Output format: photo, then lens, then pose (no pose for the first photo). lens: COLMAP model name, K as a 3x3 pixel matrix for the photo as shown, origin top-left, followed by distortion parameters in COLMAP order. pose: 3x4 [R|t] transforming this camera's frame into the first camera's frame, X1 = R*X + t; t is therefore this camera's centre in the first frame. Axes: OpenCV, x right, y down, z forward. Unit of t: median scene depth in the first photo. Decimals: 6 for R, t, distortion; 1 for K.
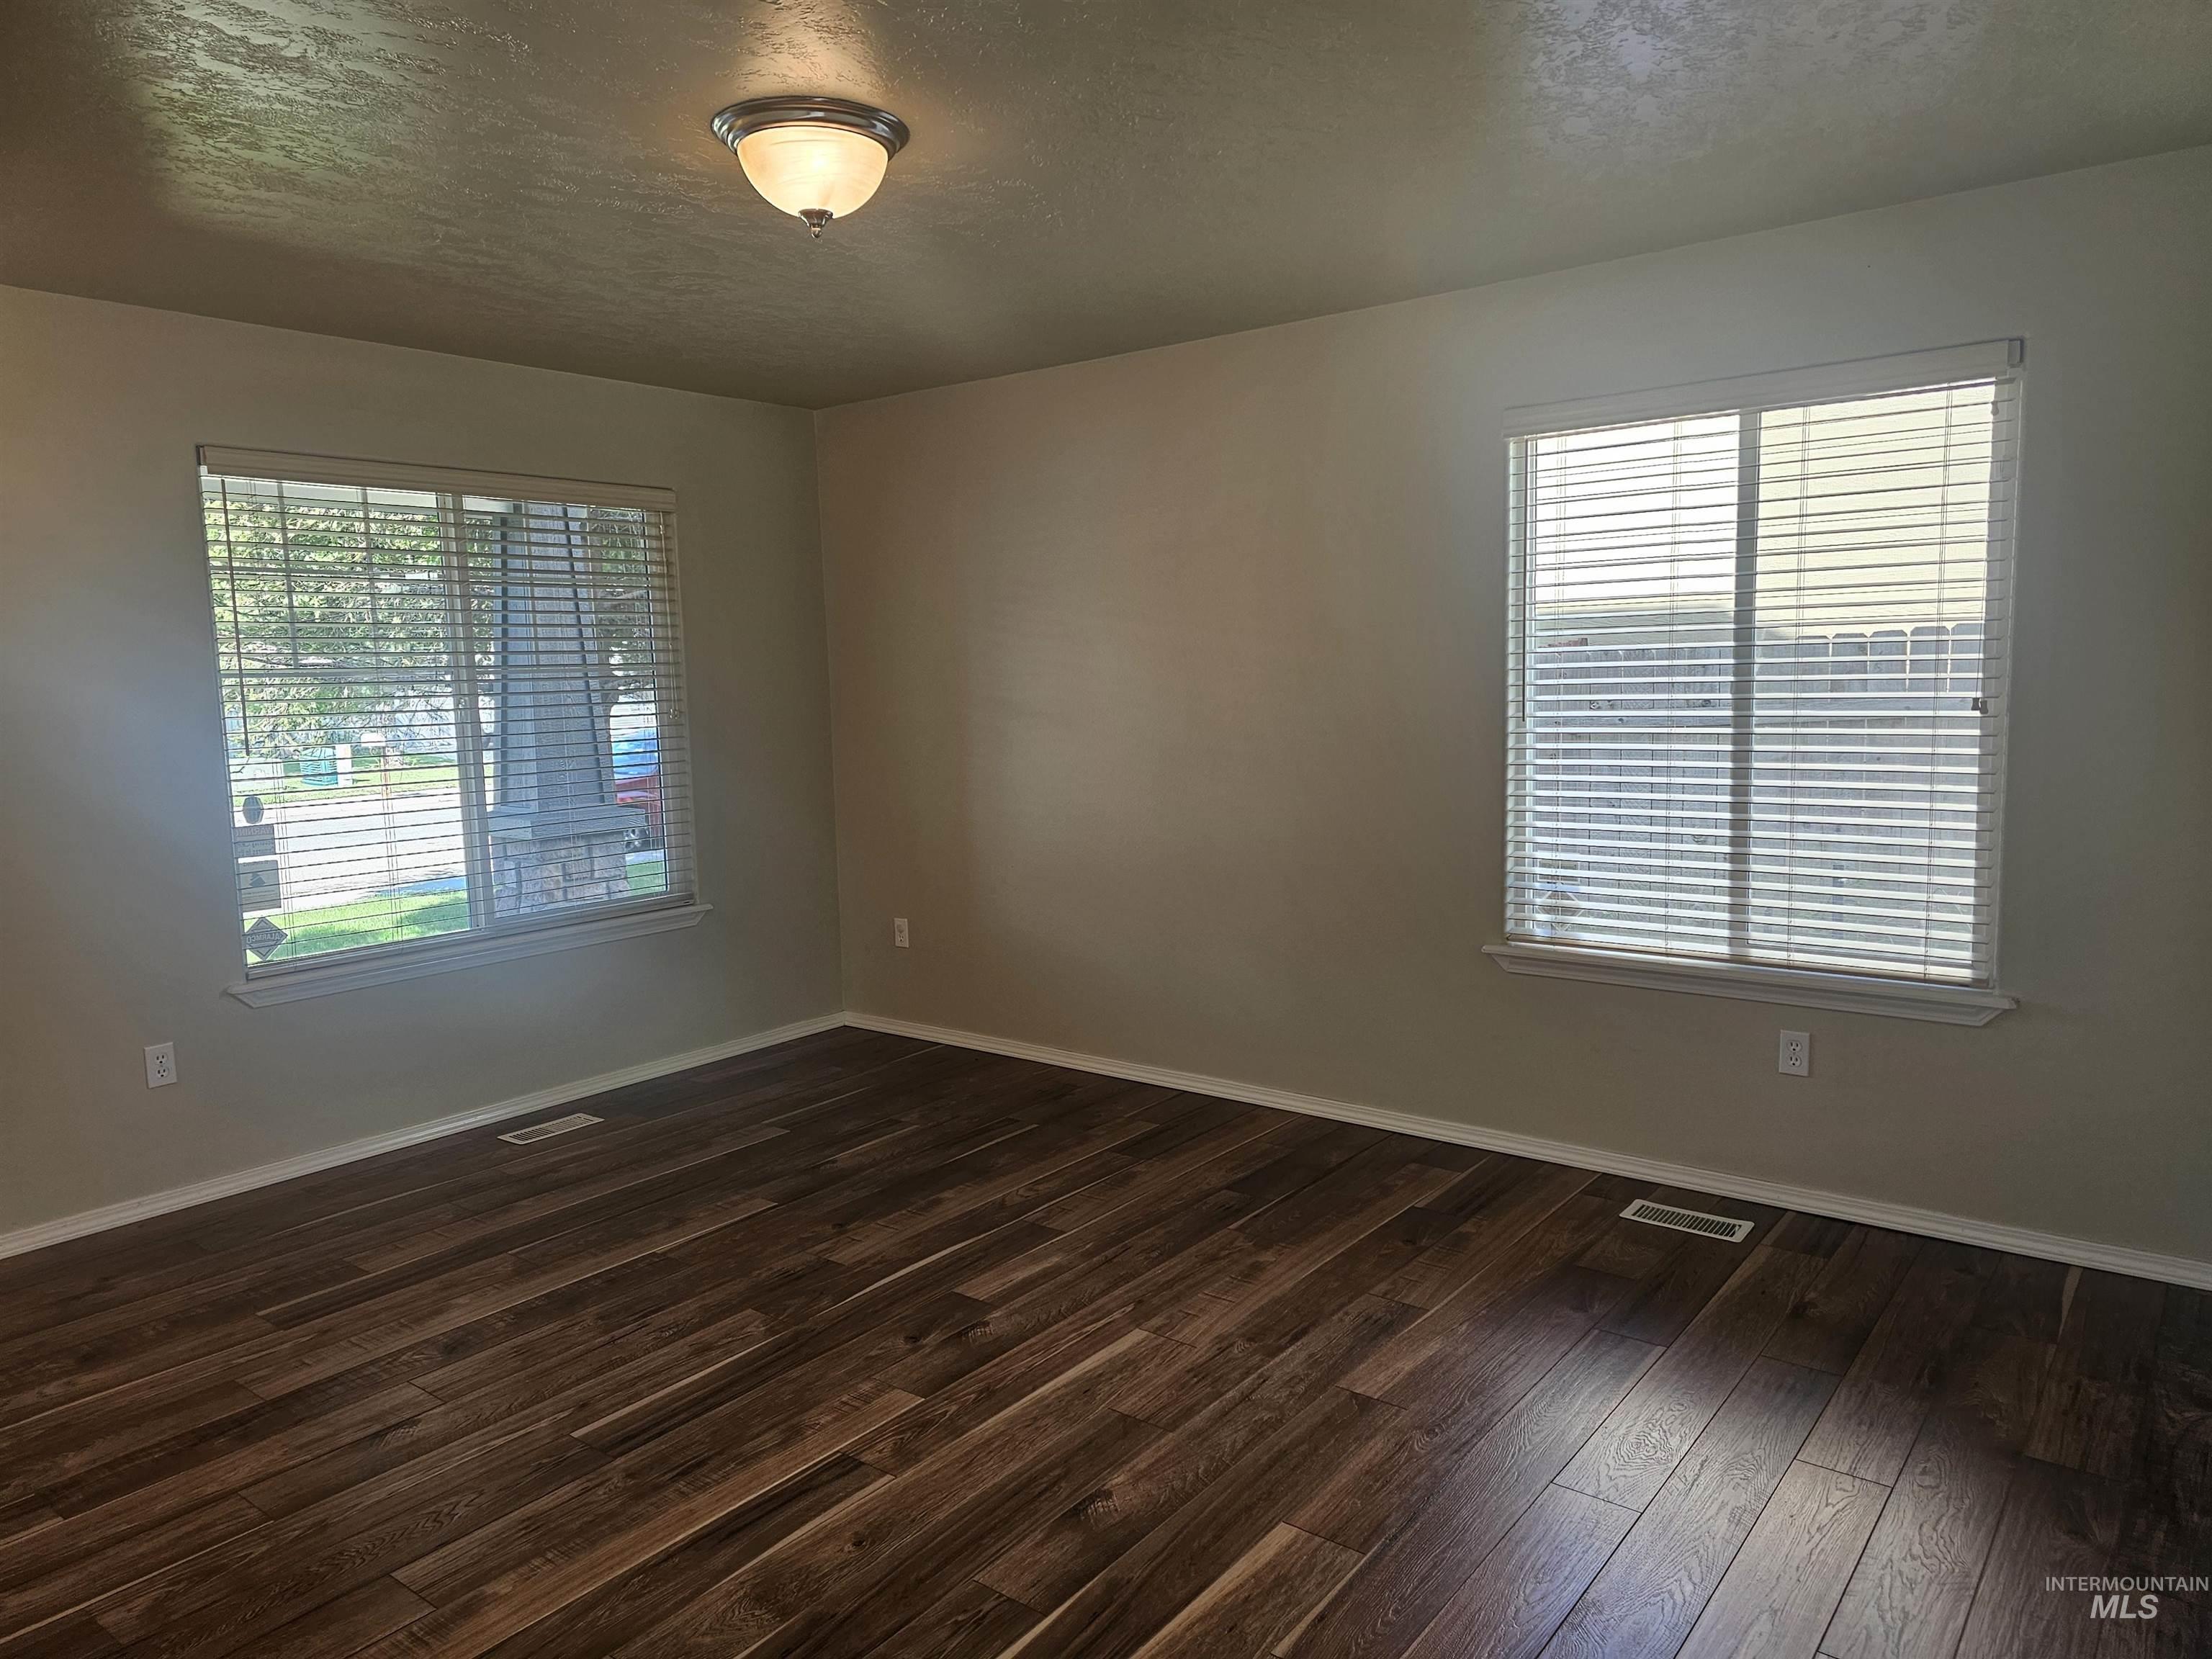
lens RADIAL K [[1488.3, 0, 1119.4], [0, 1488.3, 828.4], [0, 0, 1]] dist [-0.034519, 0.001576]
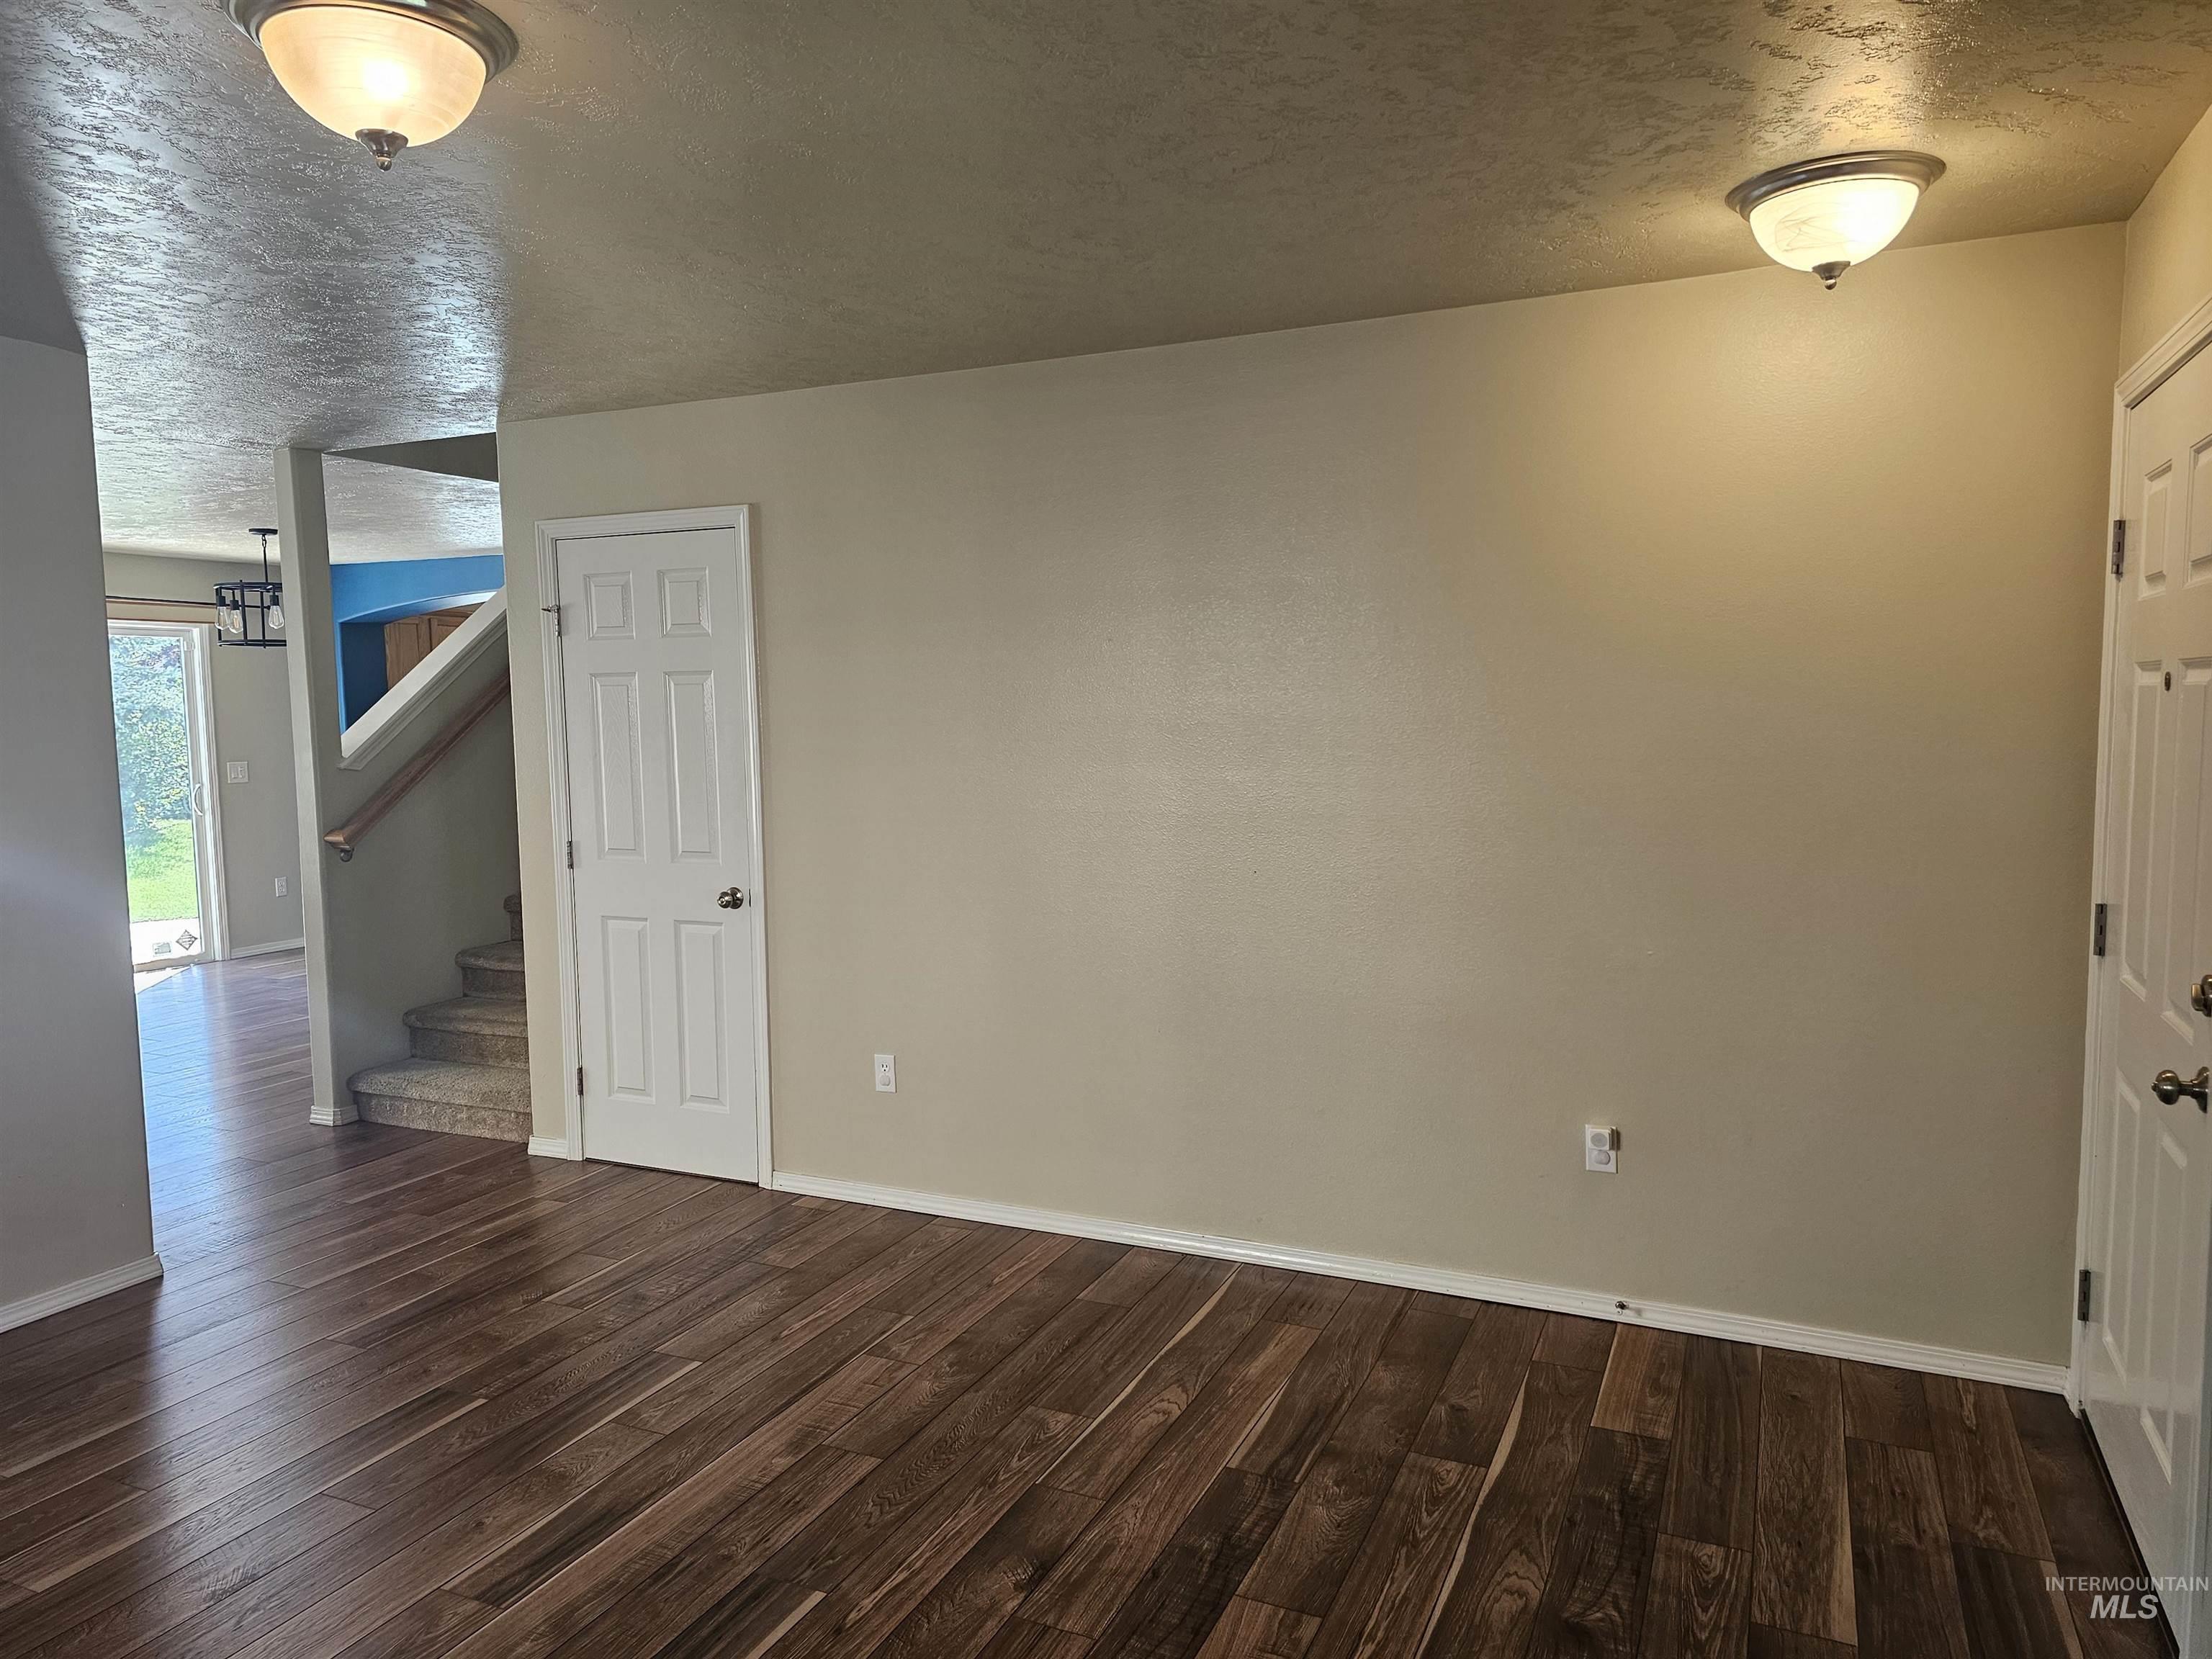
lens RADIAL K [[1488.3, 0, 1106.3], [0, 1488.3, 834.1], [0, 0, 1]] dist [-0.034519, 0.001576]
pose [[-0.971674, 0.039479, -0.233003, -0.357237], [-0.010001, 0.978195, 0.207449, -0.232416], [0.236112, 0.203903, -0.950092, 1.841196]]
